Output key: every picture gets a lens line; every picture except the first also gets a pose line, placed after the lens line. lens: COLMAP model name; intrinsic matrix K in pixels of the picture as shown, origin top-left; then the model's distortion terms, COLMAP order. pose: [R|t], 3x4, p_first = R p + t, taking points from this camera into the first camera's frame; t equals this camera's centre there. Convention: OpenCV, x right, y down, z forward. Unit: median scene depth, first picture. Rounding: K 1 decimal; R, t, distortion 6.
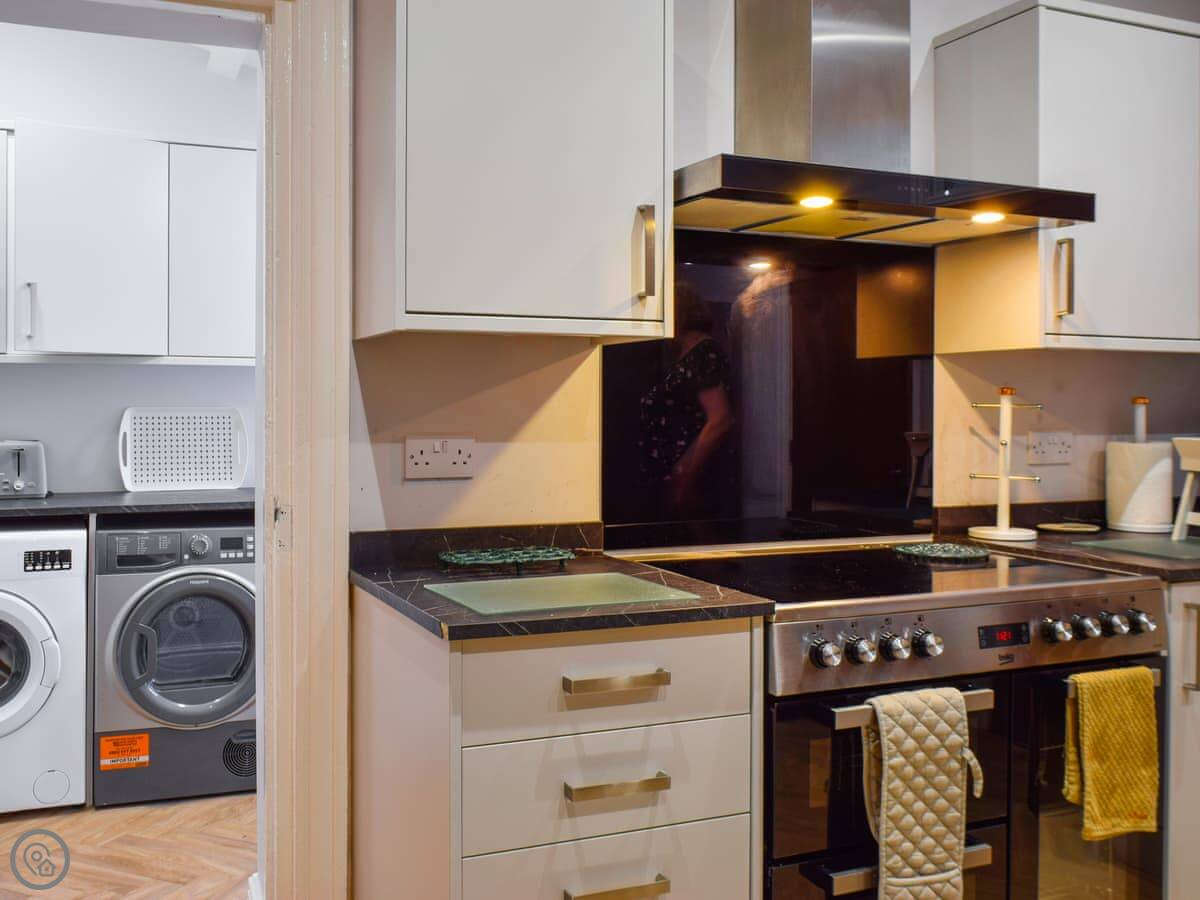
lens RADIAL K [[999.4, 0, 544.3], [0, 999.4, 411.5], [0, 0, 1]] dist [-0.002953, 0.008642]
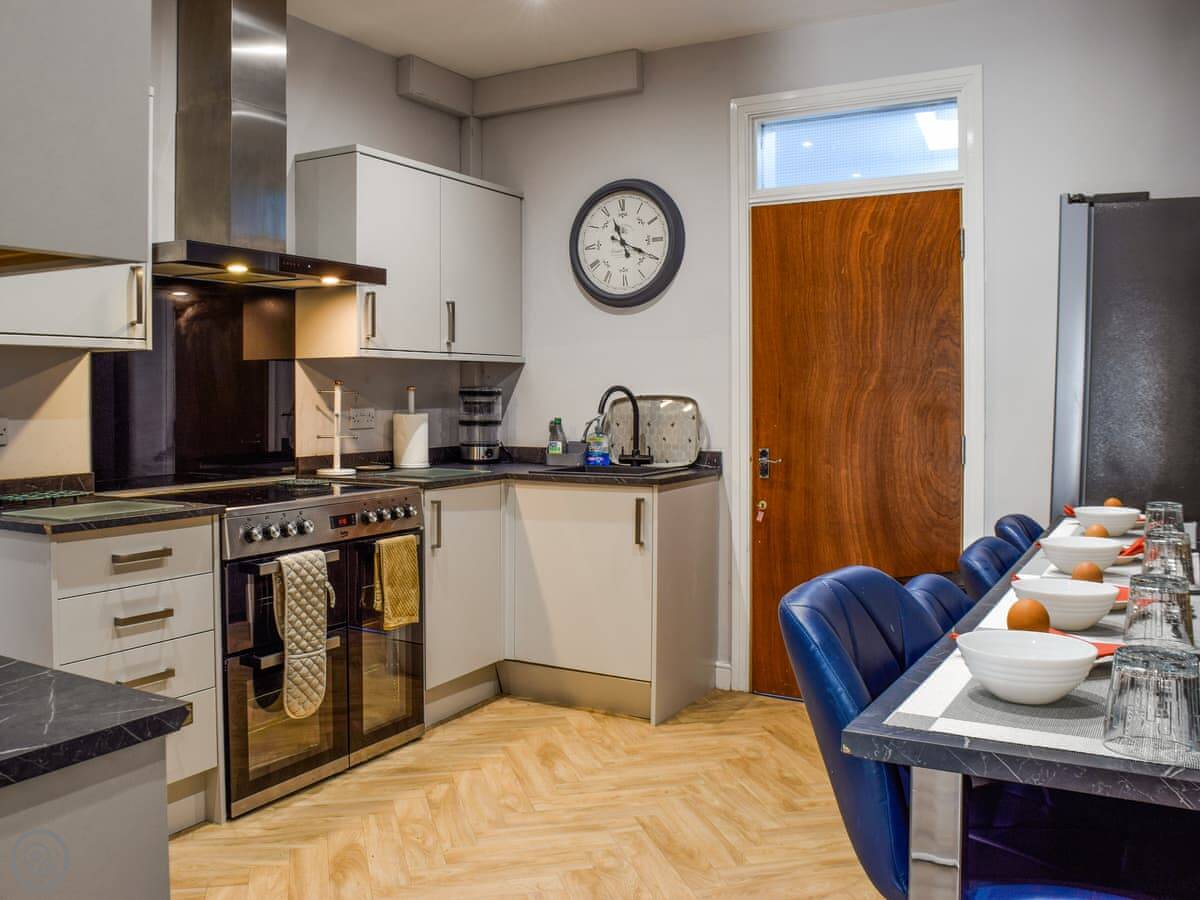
lens RADIAL K [[1049.2, 0, 600.0], [0, 1049.2, 450.0], [0, 0, 1]] dist [-0.148384, 0.007953]
pose [[0.762751, -0.034658, 0.645763, -0.375888], [0.000784, 0.998612, 0.052669, -0.000455], [-0.646692, -0.039667, 0.761719, -0.690837]]
